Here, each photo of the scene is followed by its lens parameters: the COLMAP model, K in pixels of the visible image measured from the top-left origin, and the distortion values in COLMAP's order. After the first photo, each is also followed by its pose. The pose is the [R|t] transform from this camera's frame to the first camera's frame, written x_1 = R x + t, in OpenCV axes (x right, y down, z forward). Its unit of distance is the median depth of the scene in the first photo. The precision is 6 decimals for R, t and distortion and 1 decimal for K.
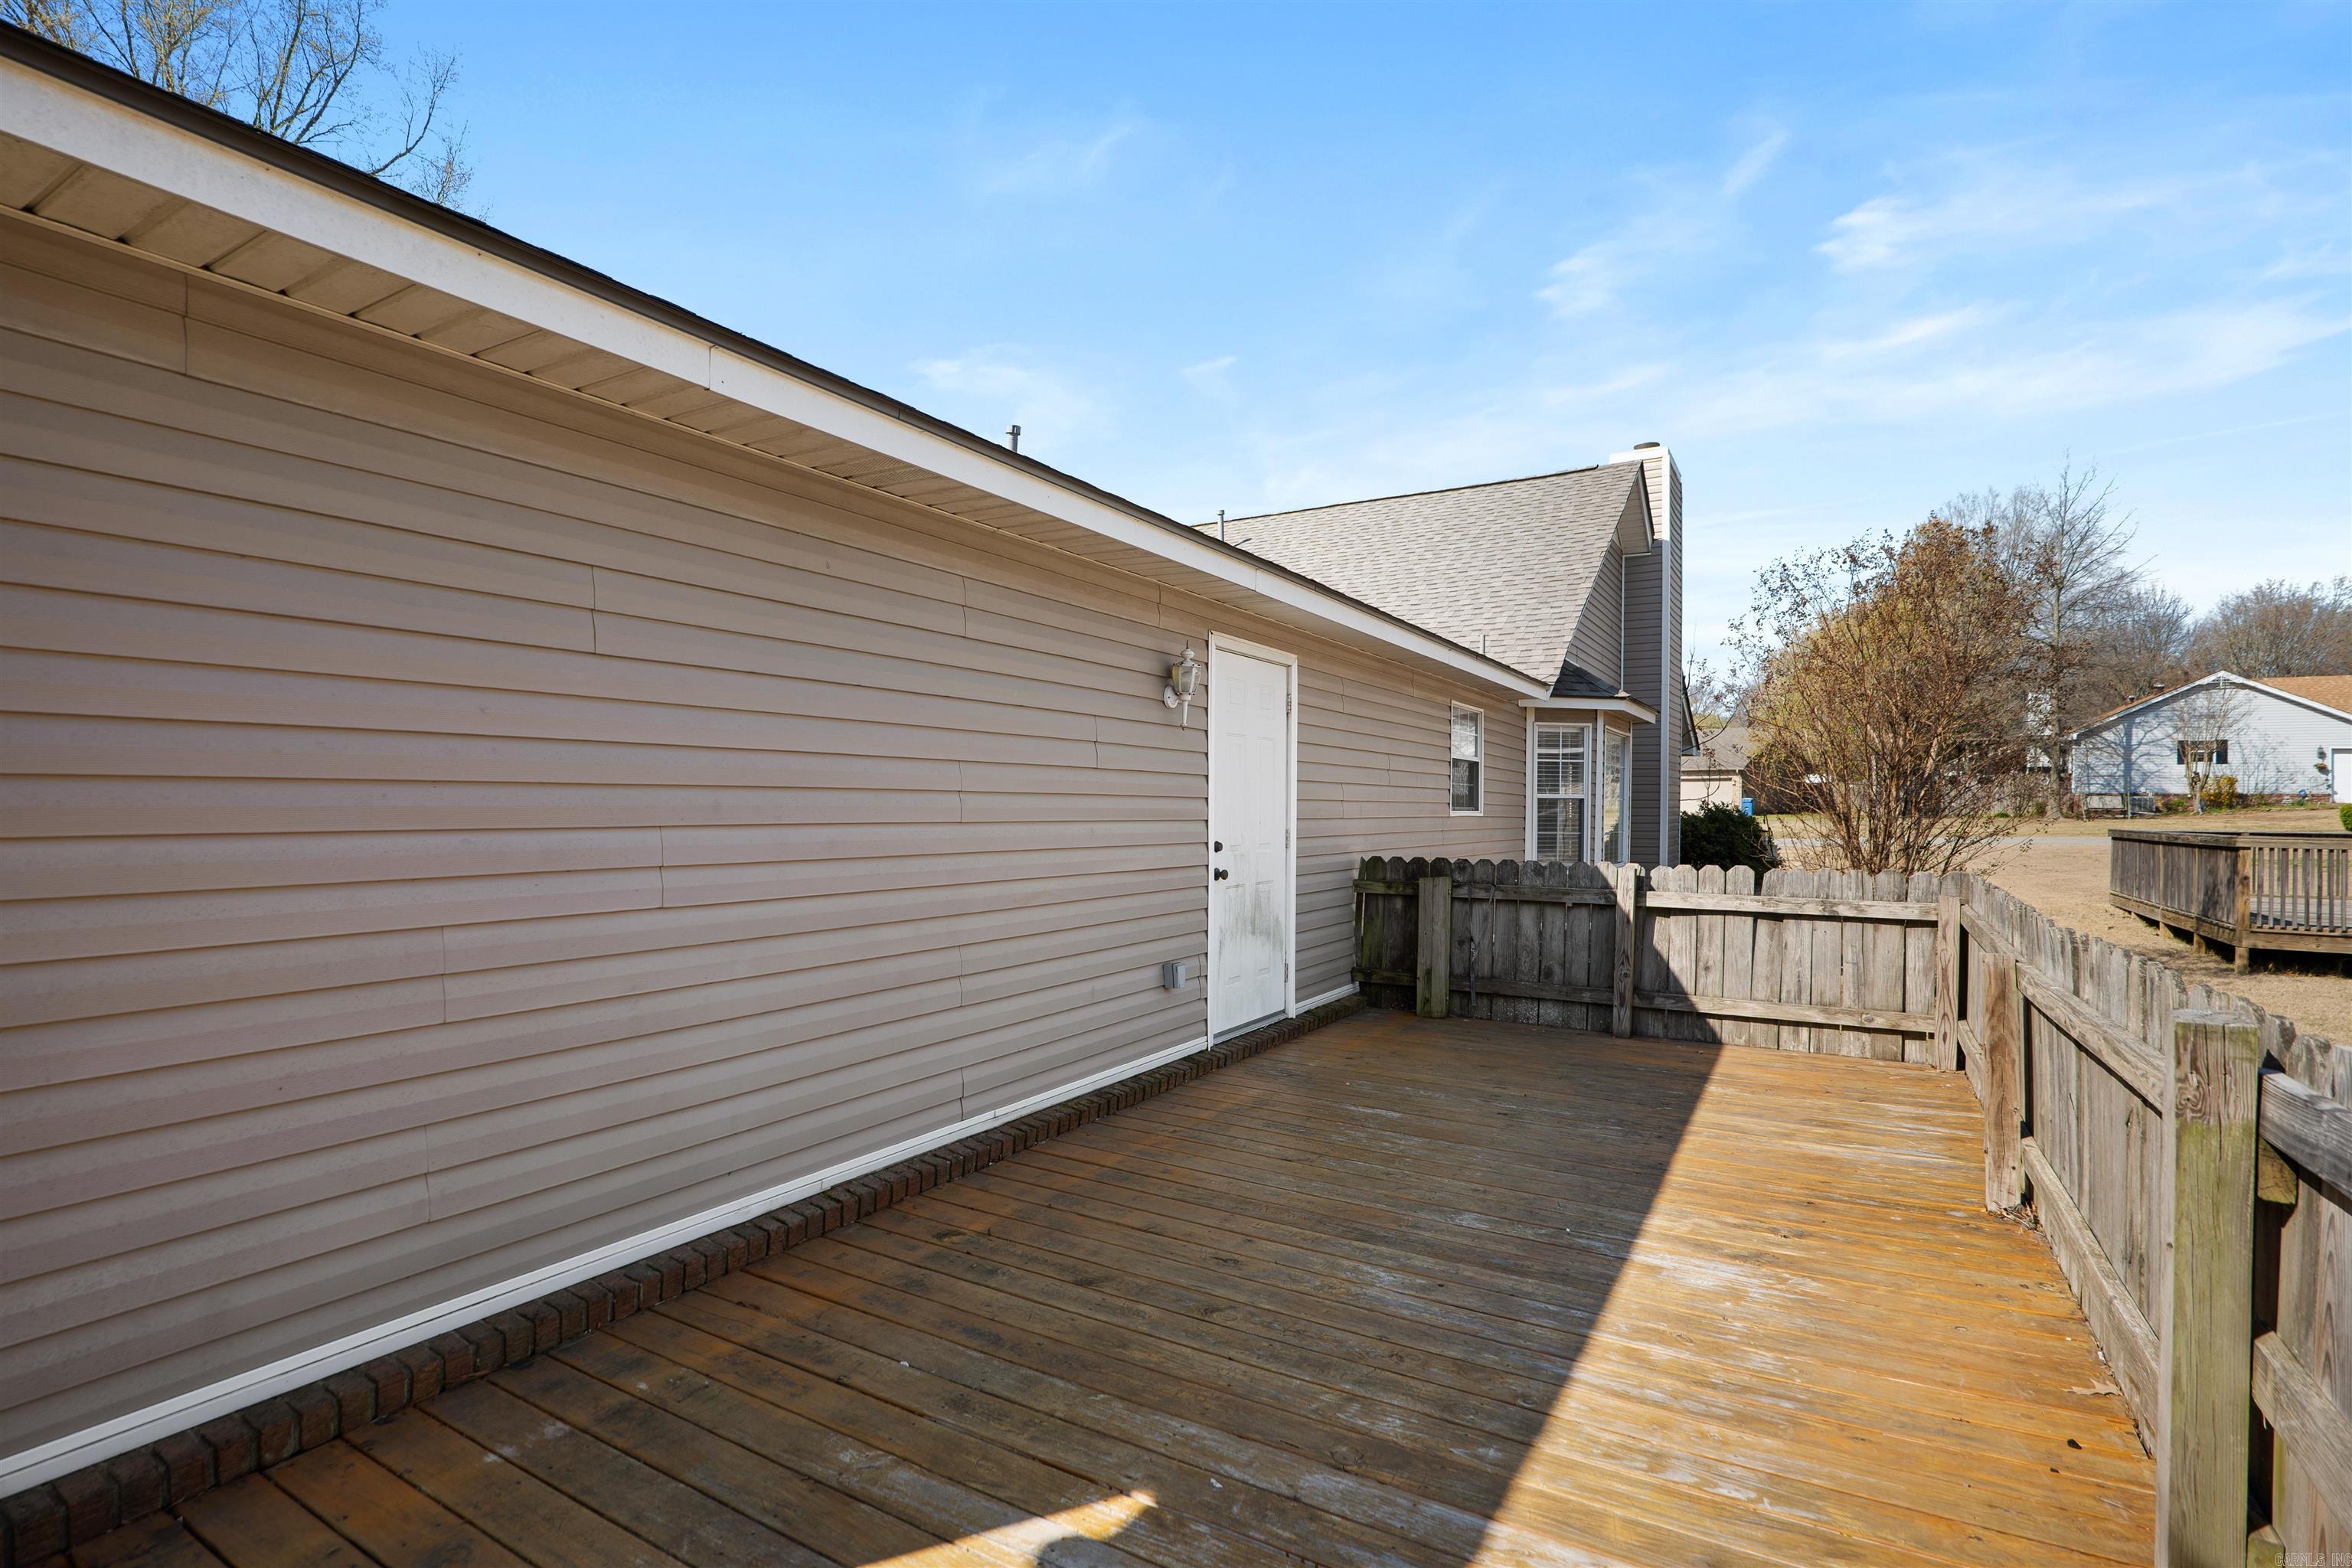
lens RADIAL K [[1145.1, 0, 1116.5], [0, 1145.1, 812.5], [0, 0, 1]] dist [-0.010171, -0.000100]
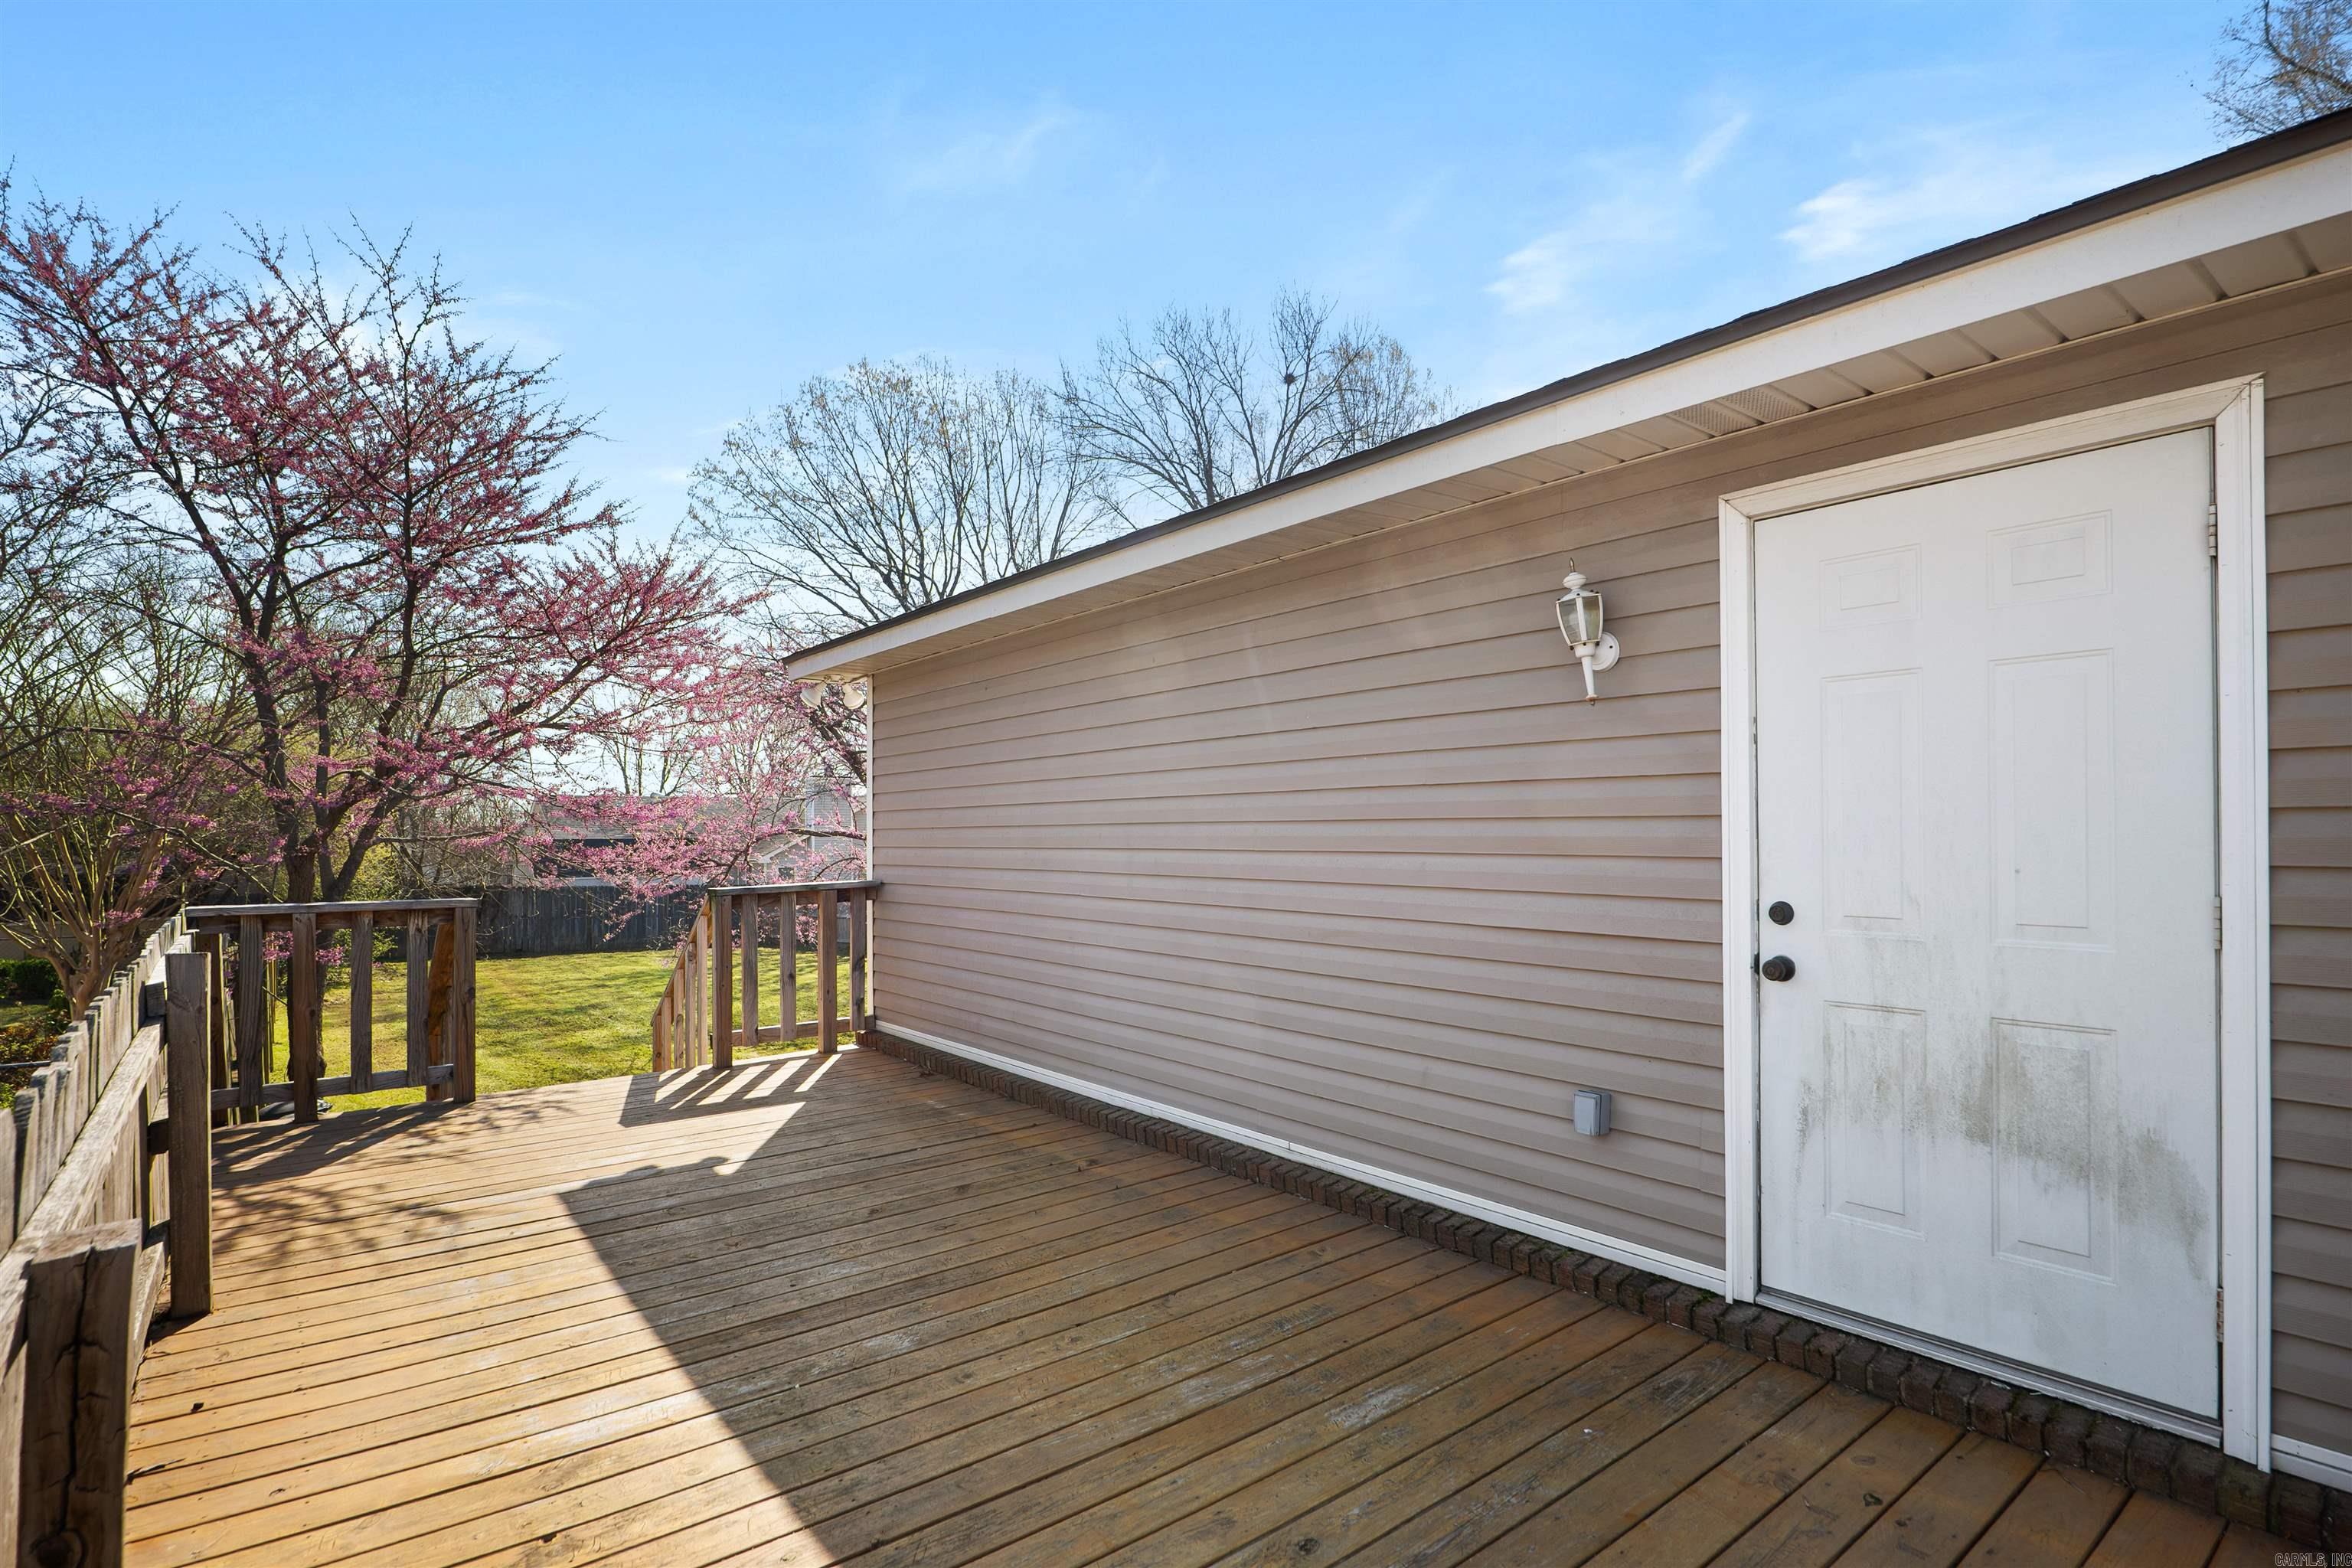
lens RADIAL K [[1145.1, 0, 1179.5], [0, 1145.1, 804.0], [0, 0, 1]] dist [-0.010171, -0.000100]
pose [[-0.326513, -0.020696, -0.944966, 0.980515], [0.004360, 0.999717, -0.023402, -0.010549], [0.945183, -0.011762, -0.326330, 1.400062]]
